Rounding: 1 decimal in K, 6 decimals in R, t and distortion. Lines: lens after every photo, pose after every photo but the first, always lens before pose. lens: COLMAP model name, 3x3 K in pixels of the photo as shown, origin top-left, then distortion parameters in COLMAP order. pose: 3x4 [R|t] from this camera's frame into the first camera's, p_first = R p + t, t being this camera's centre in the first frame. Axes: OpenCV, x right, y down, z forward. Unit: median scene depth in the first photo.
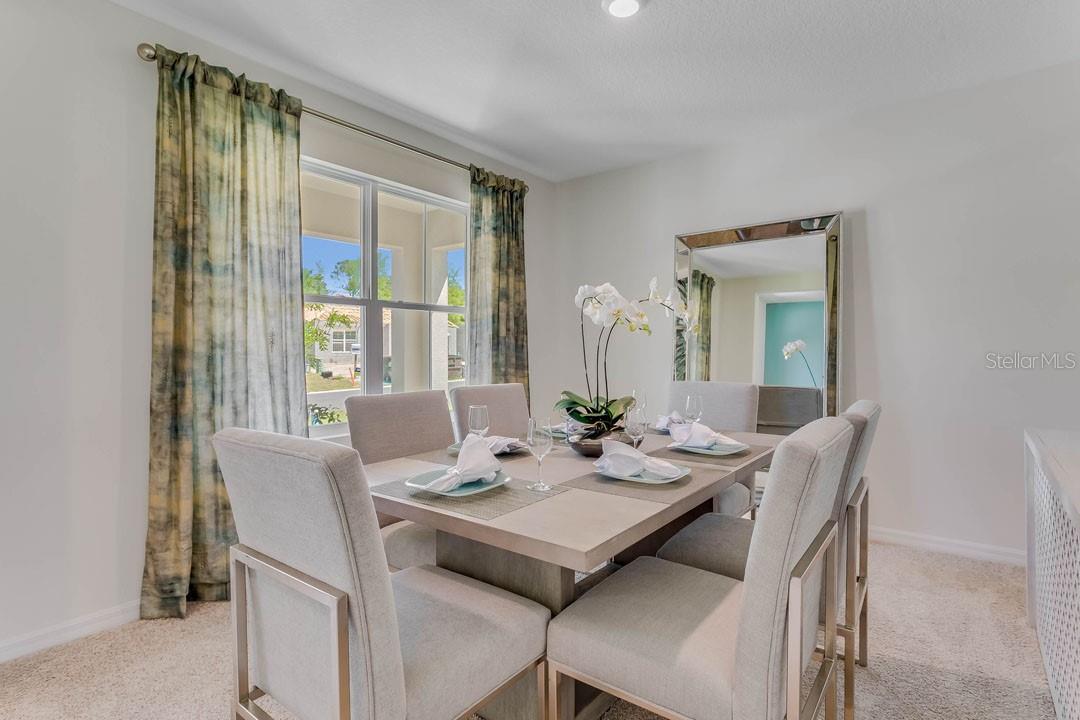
lens RADIAL K [[542.7, 0, 529.0], [0, 542.7, 348.6], [0, 0, 1]] dist [-0.016298, 0.009886]
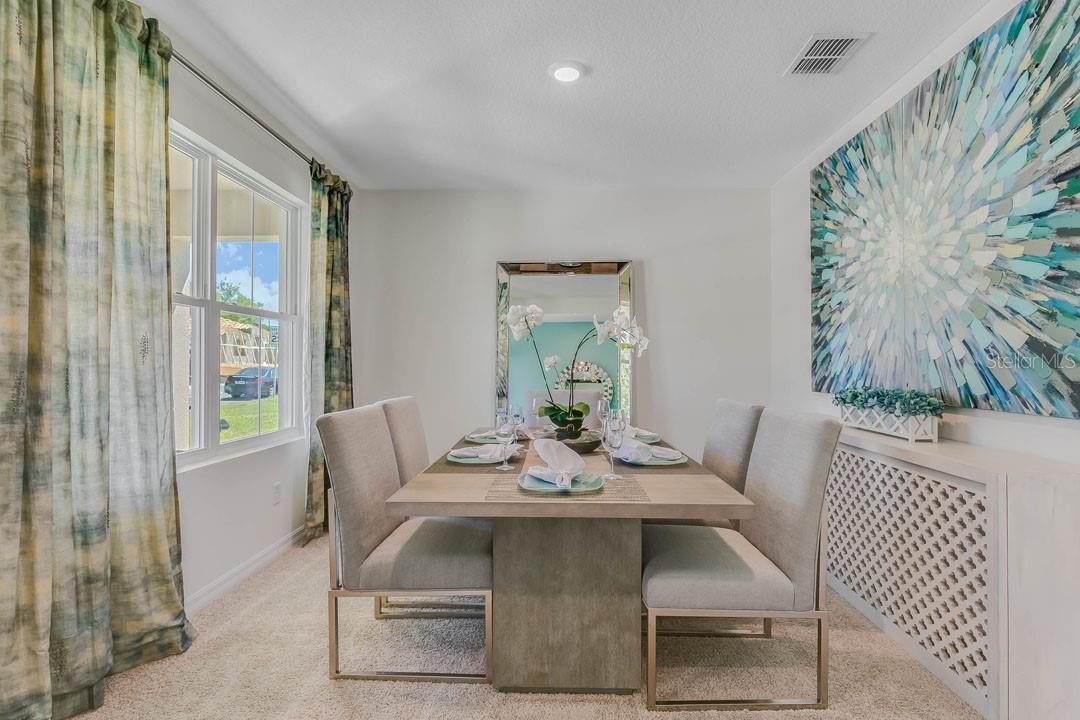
lens RADIAL K [[542.7, 0, 531.4], [0, 542.7, 359.7], [0, 0, 1]] dist [-0.016298, 0.009886]
pose [[0.809872, 0.009474, 0.586530, -0.500709], [-0.007127, 0.999955, -0.006312, 0.001726], [-0.586563, 0.000932, 0.809903, 0.076119]]
